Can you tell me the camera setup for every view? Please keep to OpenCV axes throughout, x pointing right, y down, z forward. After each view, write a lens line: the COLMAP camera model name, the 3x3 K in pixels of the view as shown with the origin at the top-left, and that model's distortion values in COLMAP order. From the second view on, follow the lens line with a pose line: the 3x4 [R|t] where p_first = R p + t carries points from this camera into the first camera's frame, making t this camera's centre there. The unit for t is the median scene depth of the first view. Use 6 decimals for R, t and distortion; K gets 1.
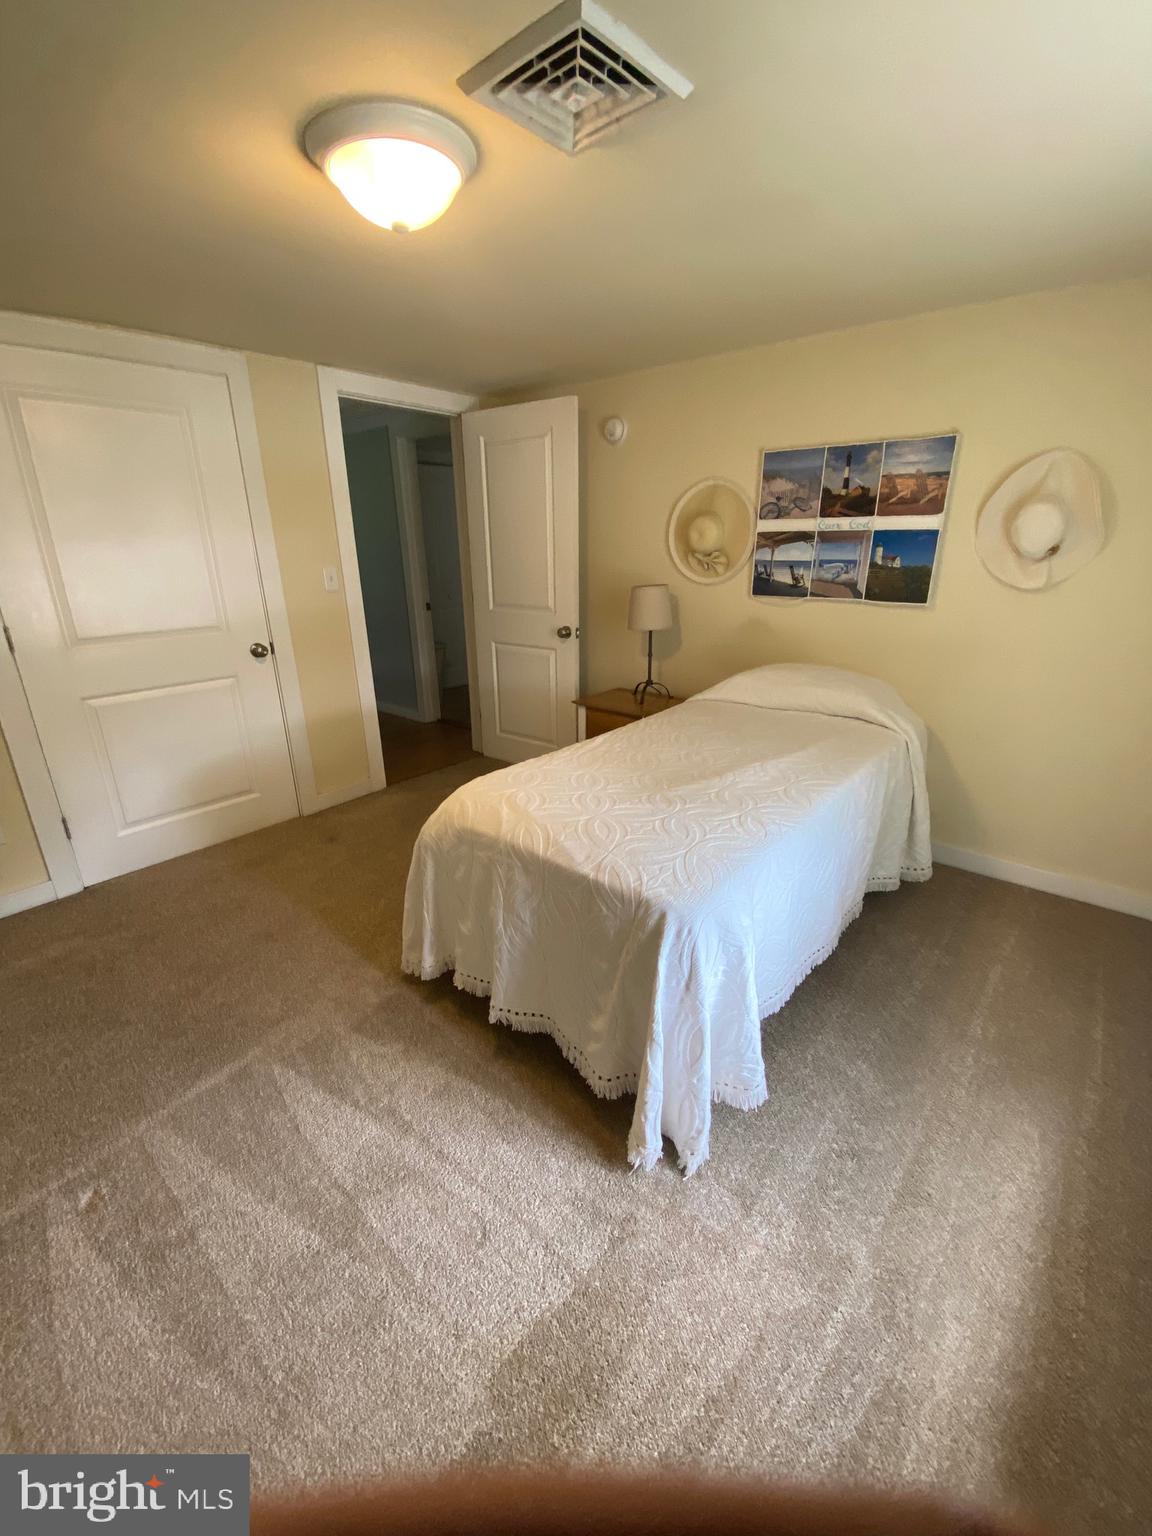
lens RADIAL K [[624.6, 0, 568.6], [0, 624.6, 759.3], [0, 0, 1]] dist [-0.007461, -0.001855]
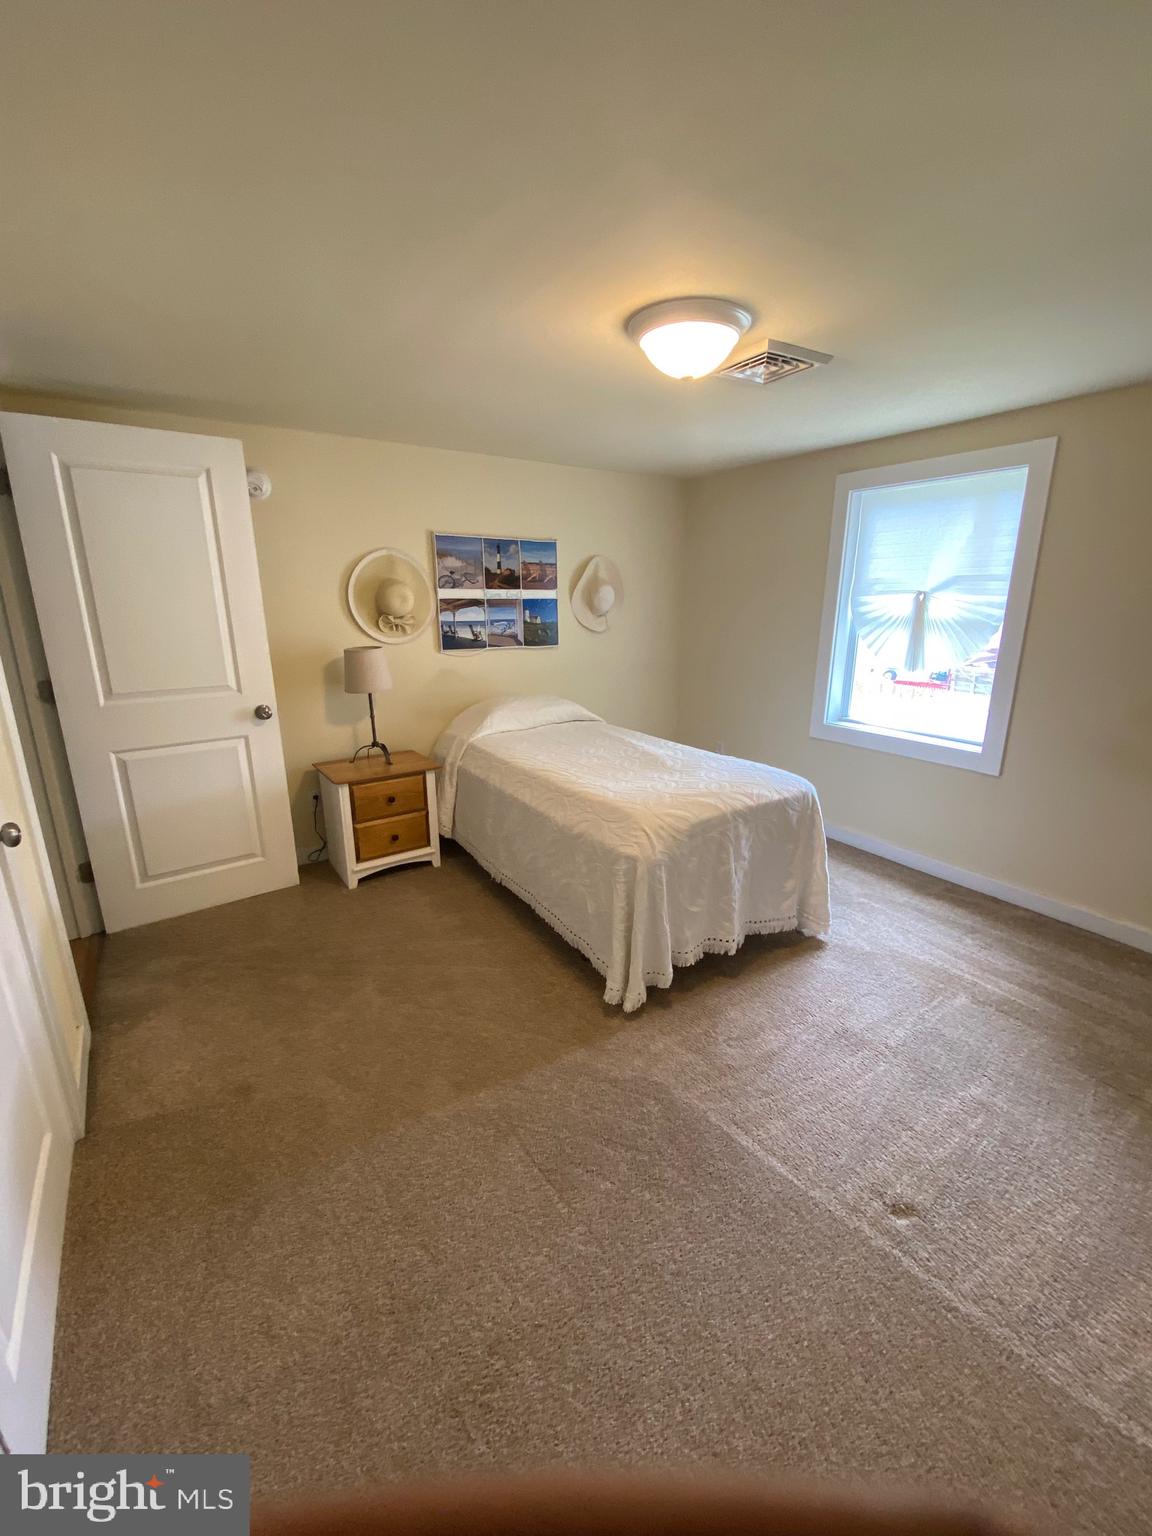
lens RADIAL K [[624.6, 0, 576.9], [0, 624.6, 762.5], [0, 0, 1]] dist [-0.007461, -0.001855]
pose [[0.269396, -0.228261, 0.935587, -0.880432], [0.315070, 0.938930, 0.138354, -0.164061], [-0.910031, 0.257503, 0.324862, 0.489680]]
